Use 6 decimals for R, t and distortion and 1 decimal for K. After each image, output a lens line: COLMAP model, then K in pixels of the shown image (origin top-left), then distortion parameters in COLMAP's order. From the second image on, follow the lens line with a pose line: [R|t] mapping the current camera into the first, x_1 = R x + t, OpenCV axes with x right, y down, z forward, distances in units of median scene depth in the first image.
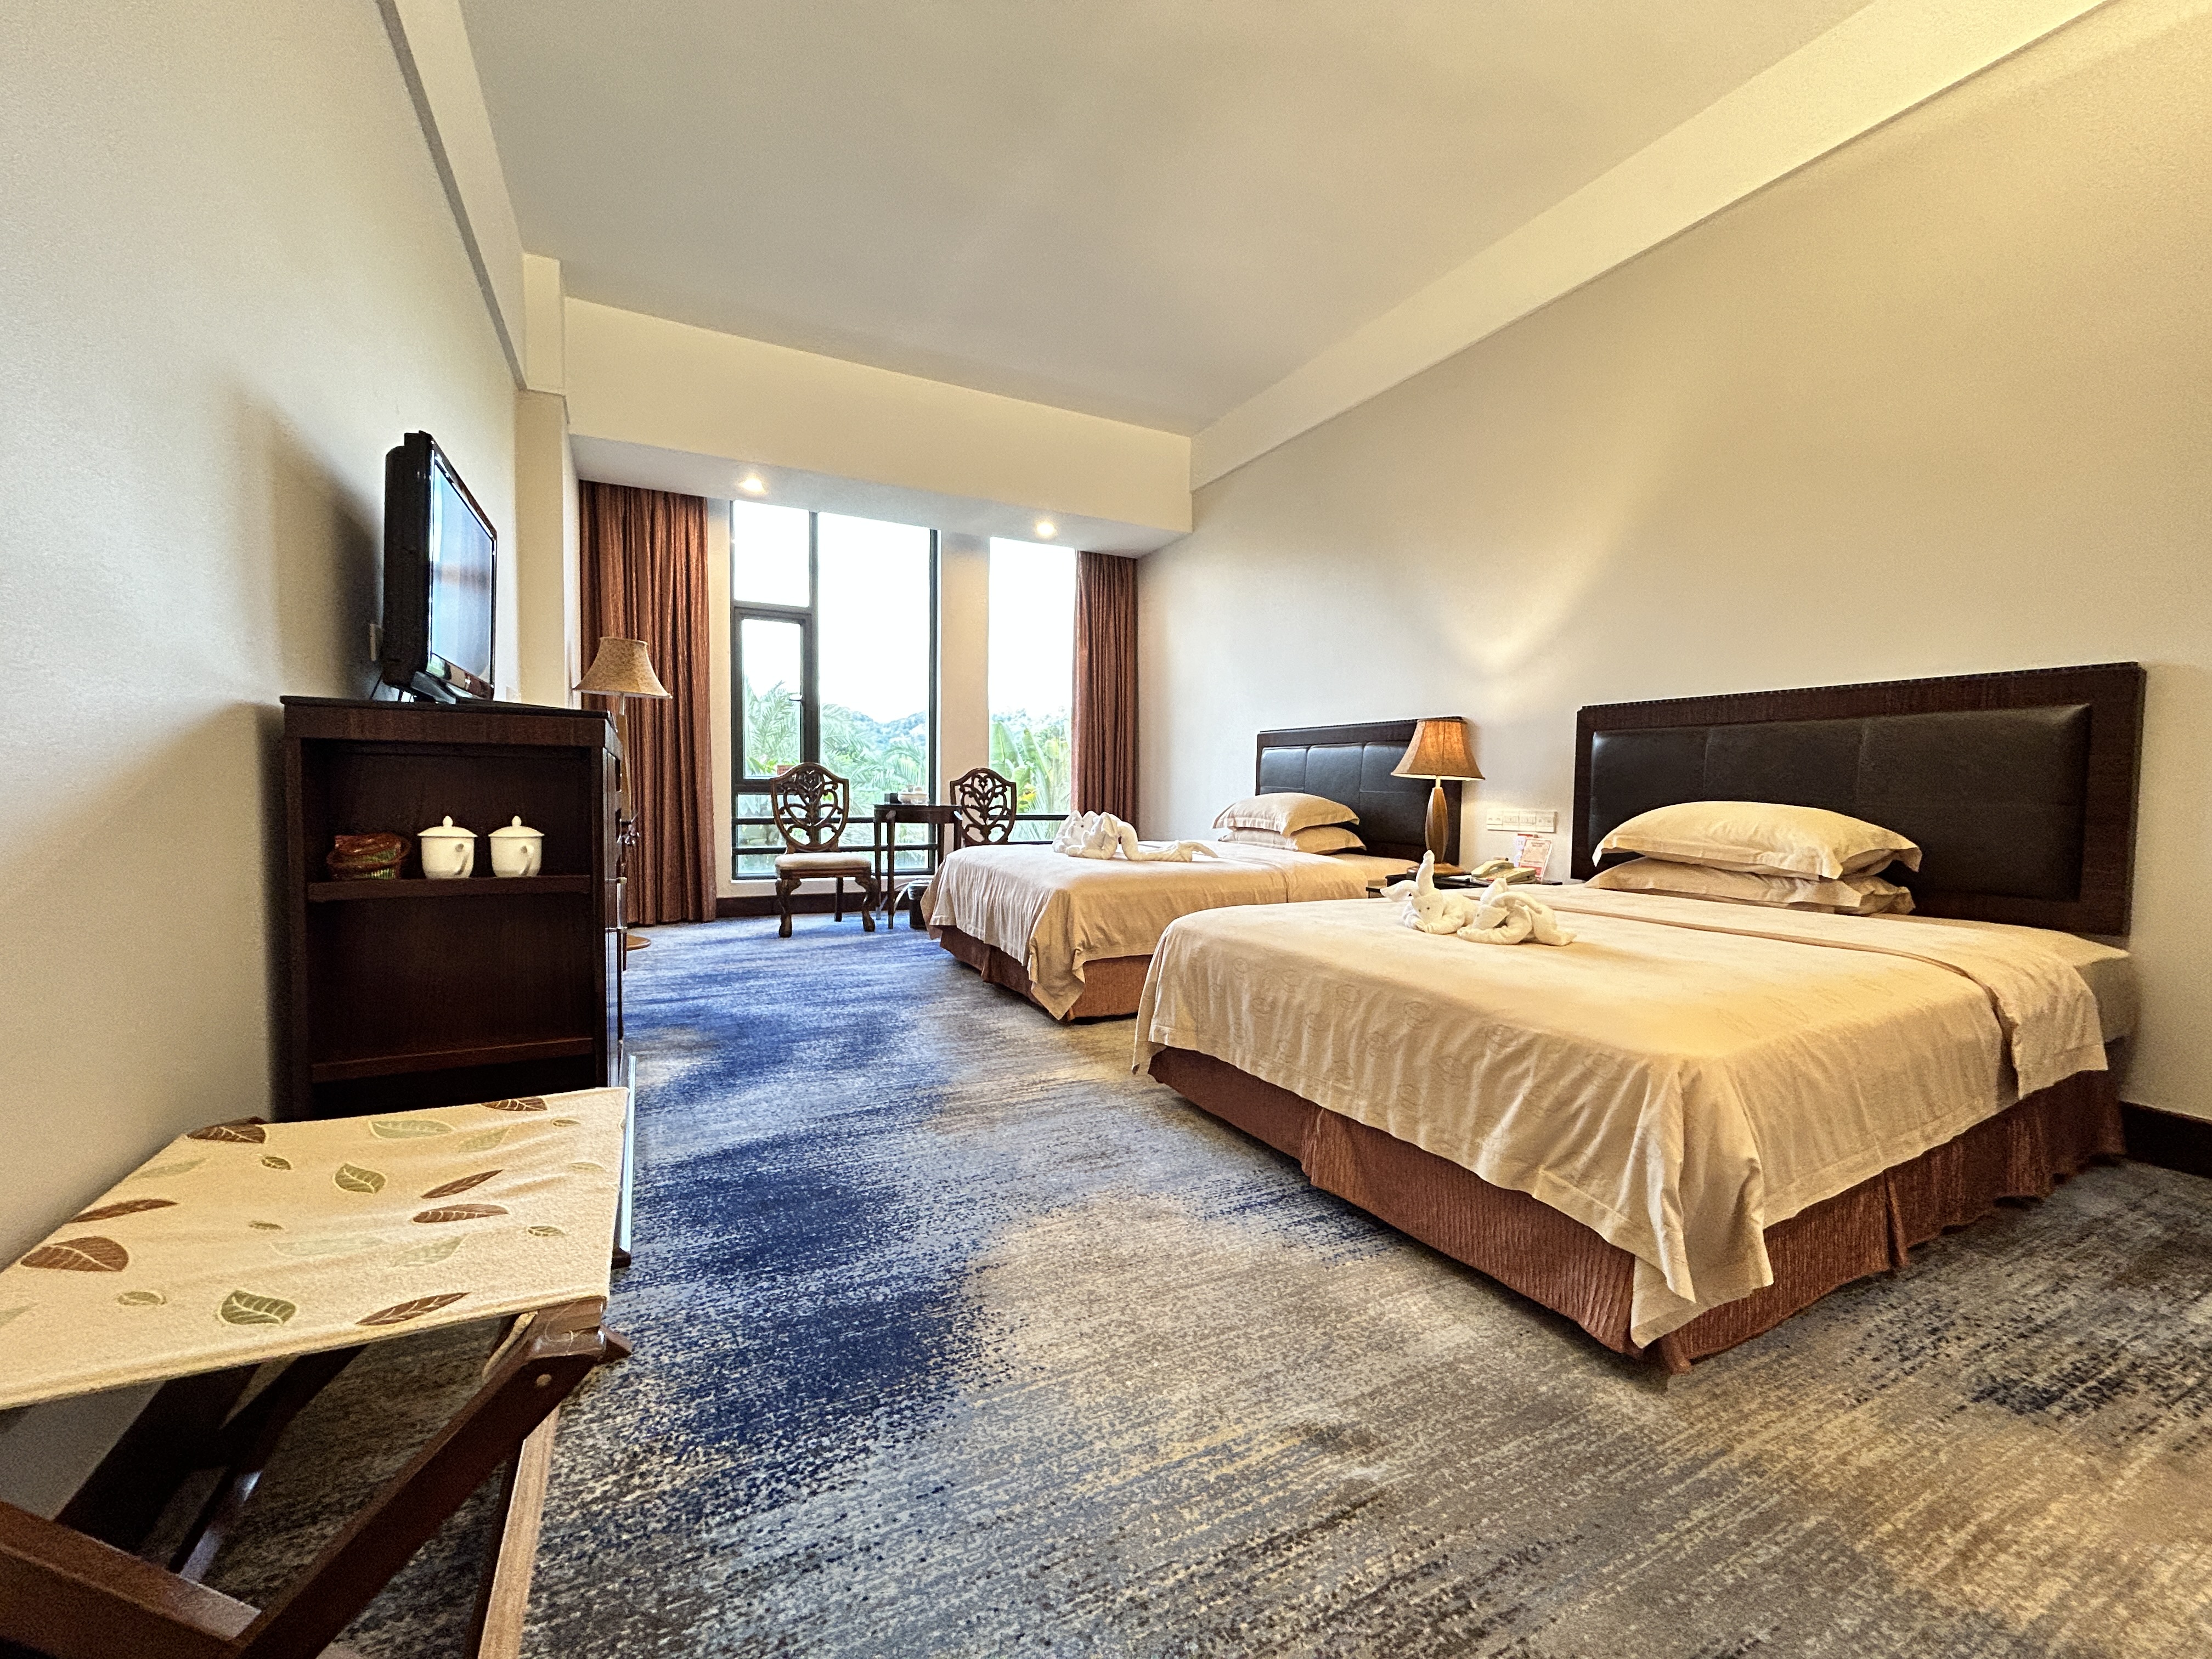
lens RADIAL K [[889.7, 0, 1116.5], [0, 889.7, 836.1], [0, 0, 1]] dist [-0.000437, 0.001137]
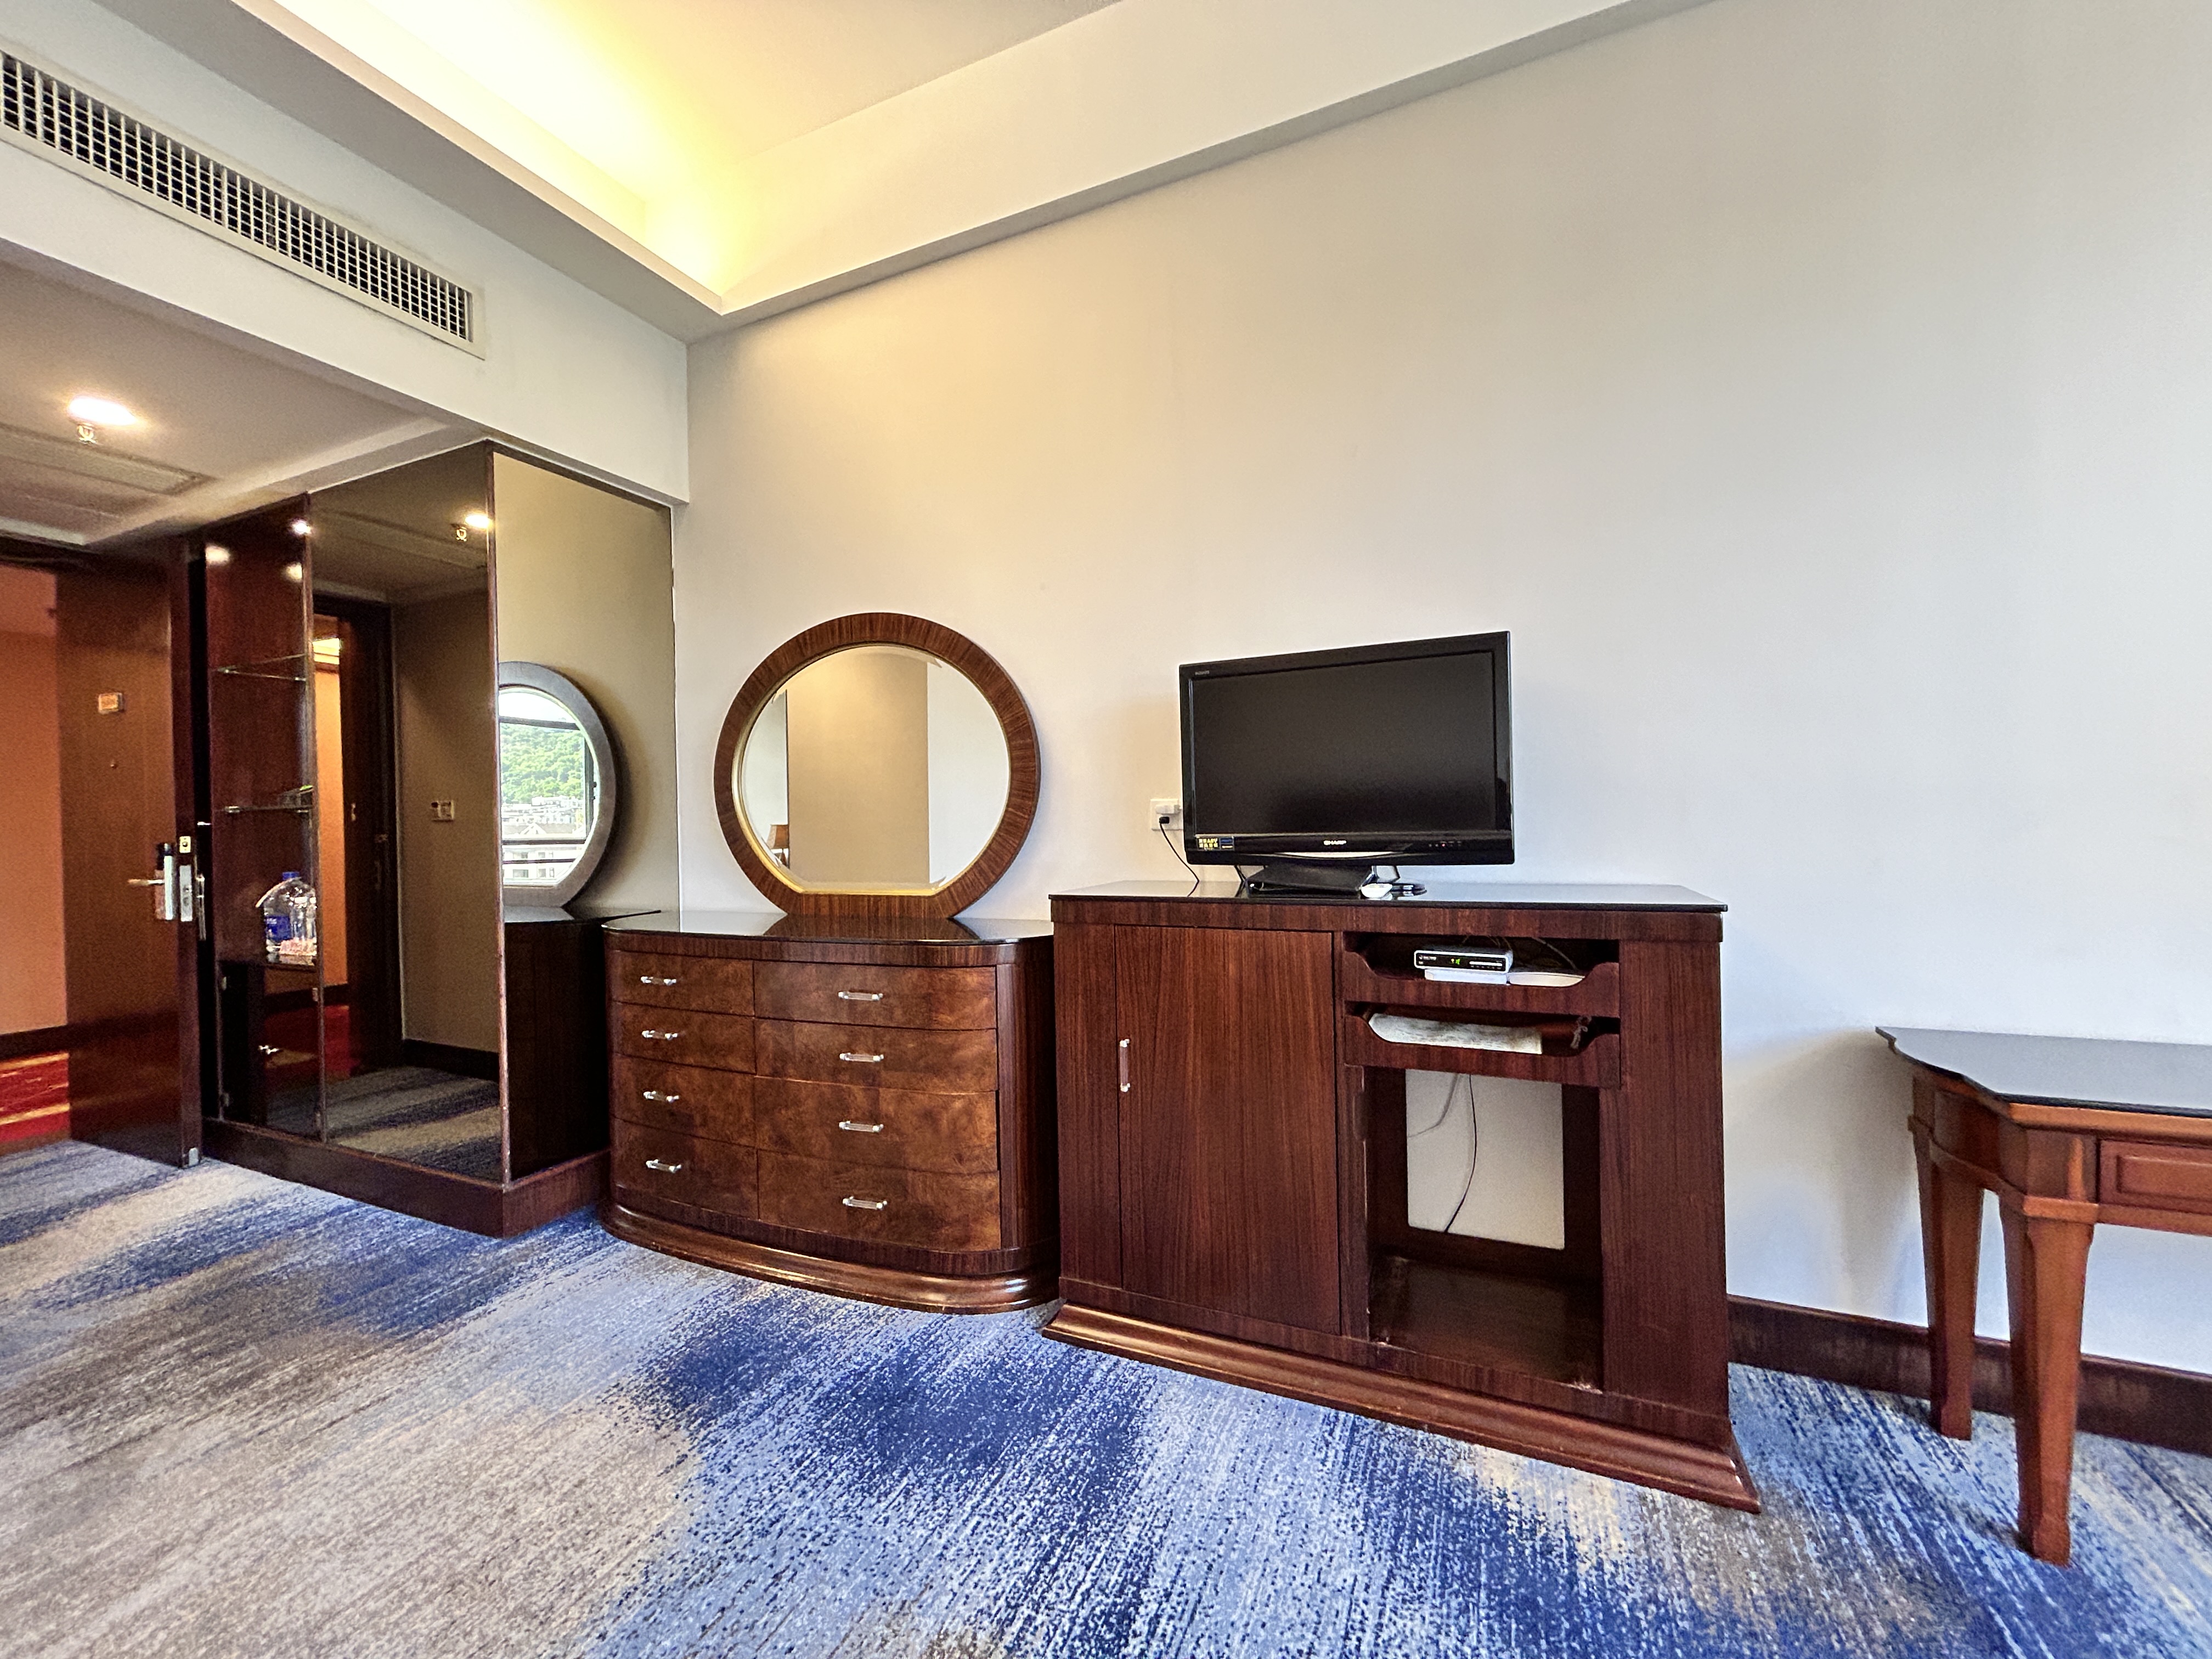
lens RADIAL K [[889.7, 0, 1107.7], [0, 889.7, 840.1], [0, 0, 1]] dist [-0.000437, 0.001137]
pose [[-0.781858, 0.010715, -0.623364, 0.051008], [-0.034844, 0.997539, 0.060849, -0.162634], [0.622482, 0.069296, -0.779560, 1.170259]]
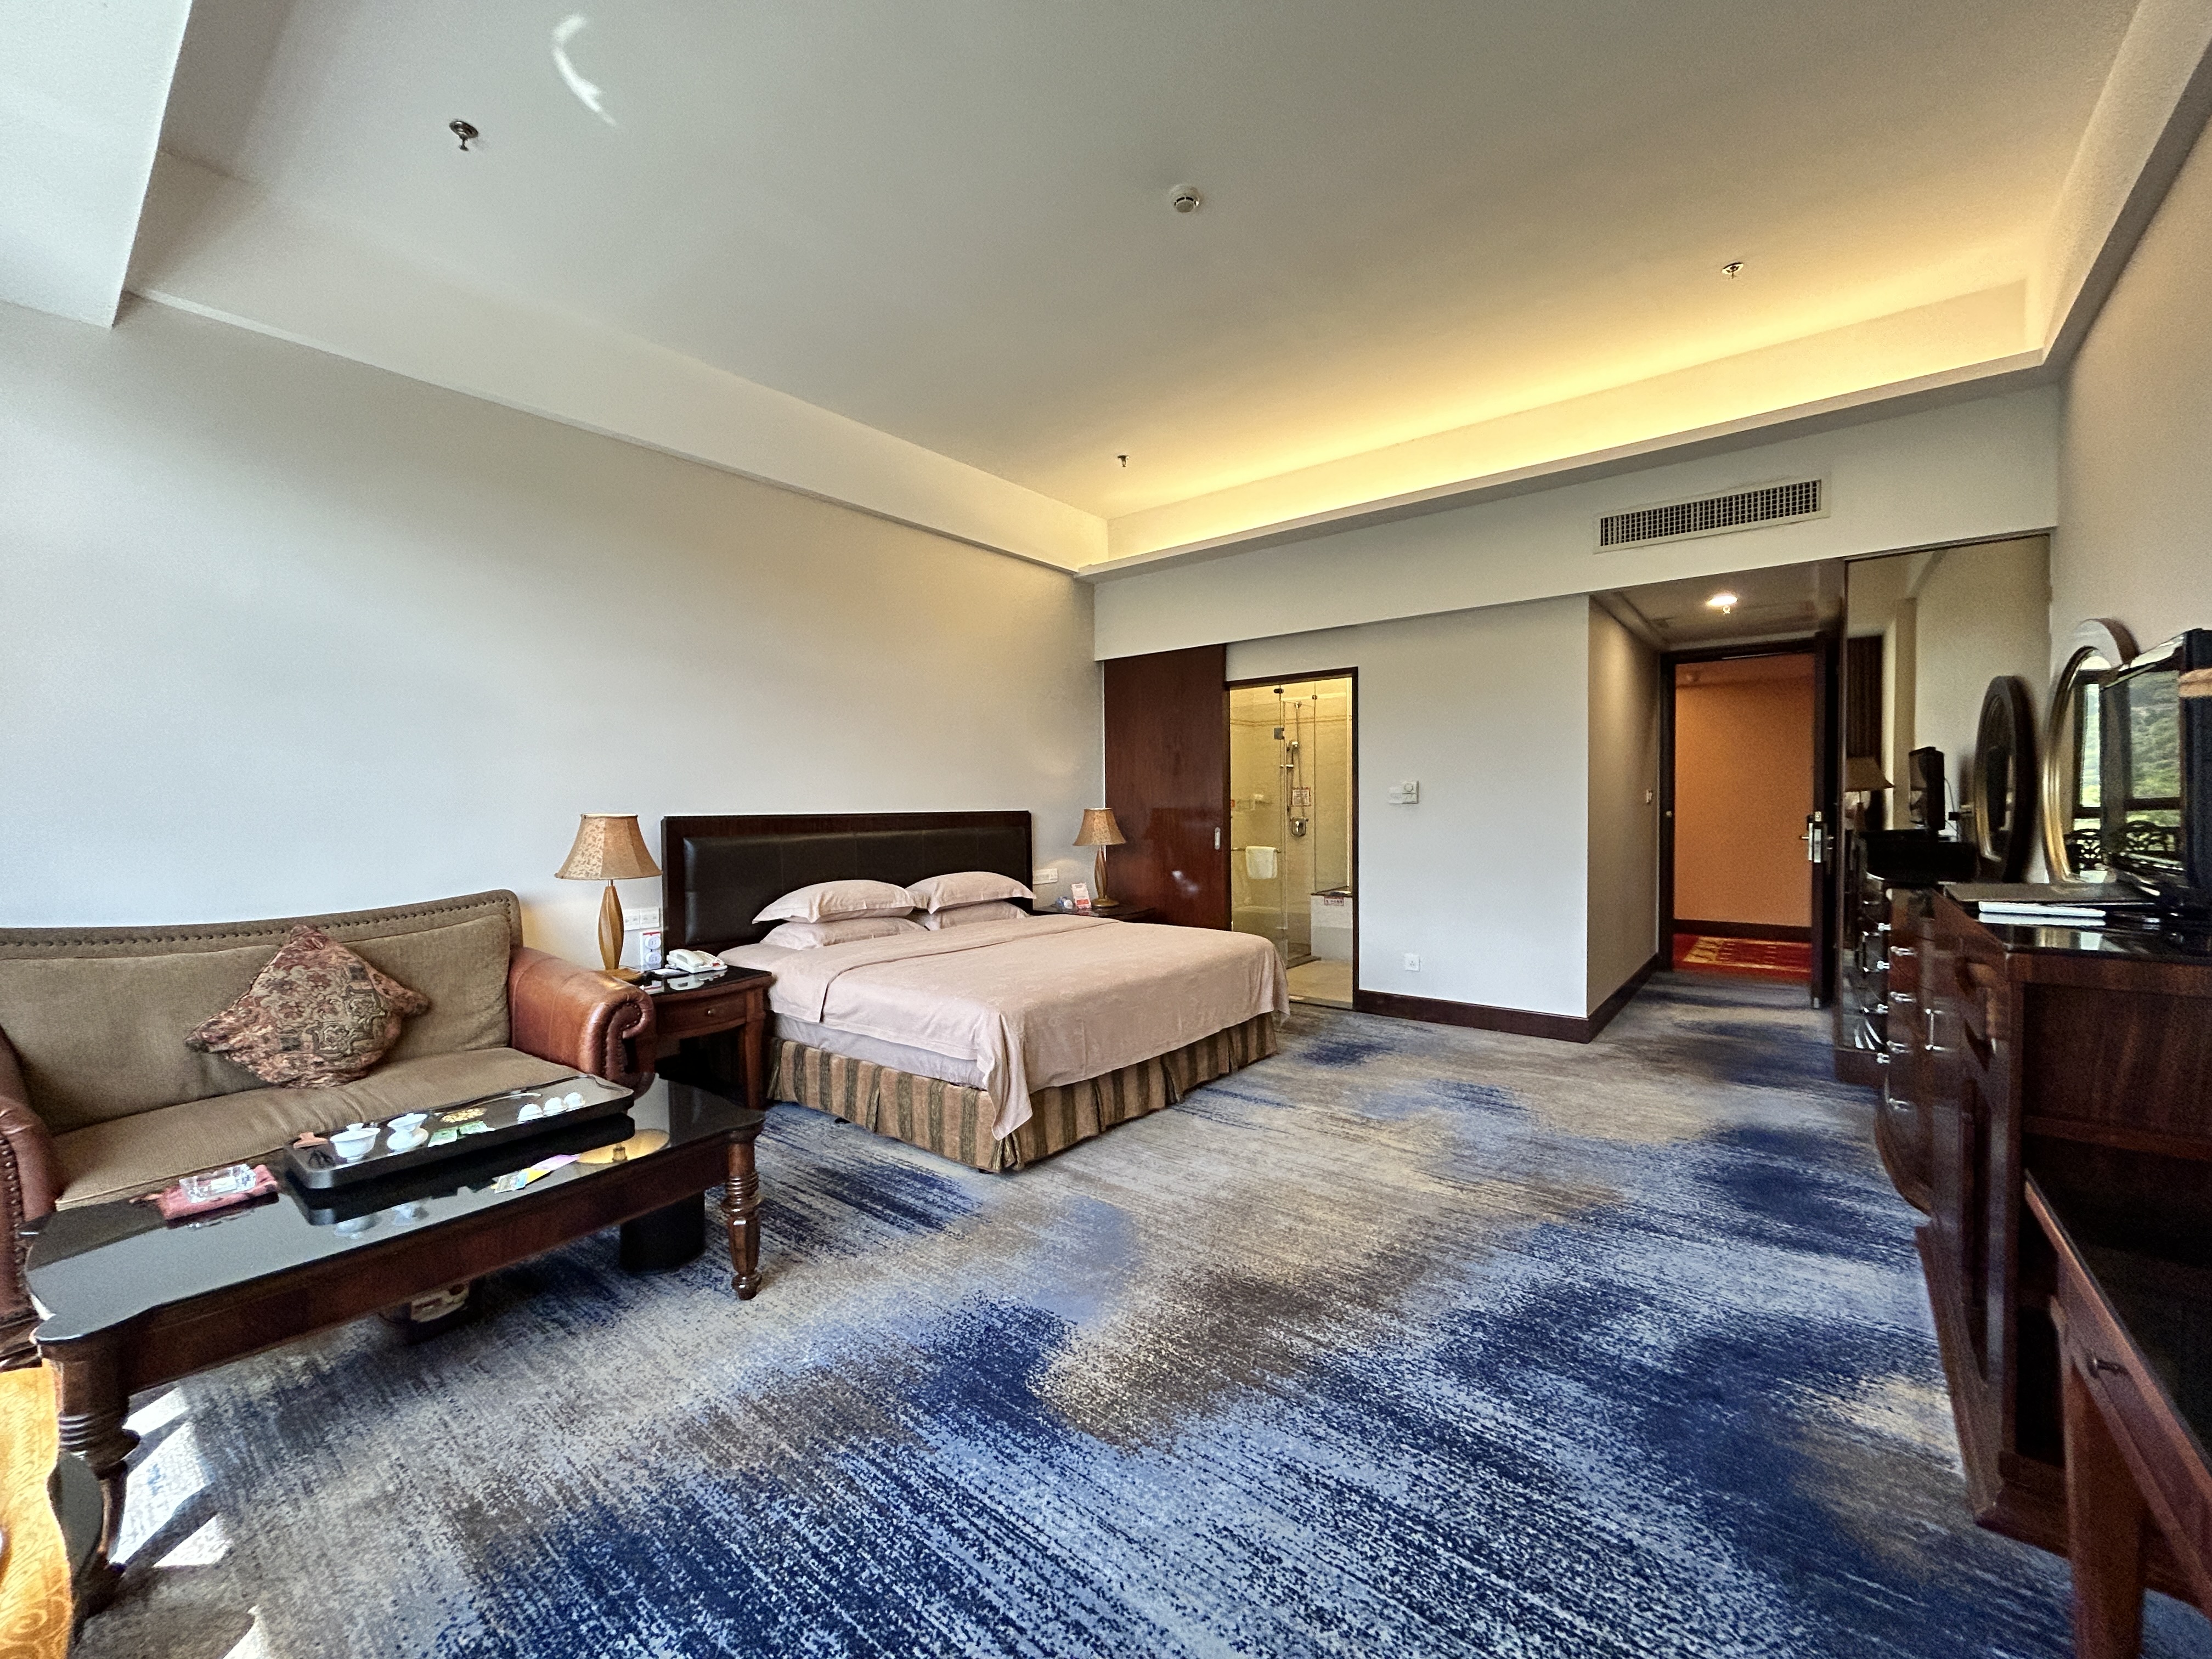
lens RADIAL K [[889.7, 0, 1100.3], [0, 889.7, 834.3], [0, 0, 1]] dist [-0.000437, 0.001137]
pose [[-0.401989, -0.040816, 0.914734, -0.817081], [0.062841, 0.995421, 0.072033, -0.238217], [-0.913486, 0.086440, -0.397583, 1.684493]]
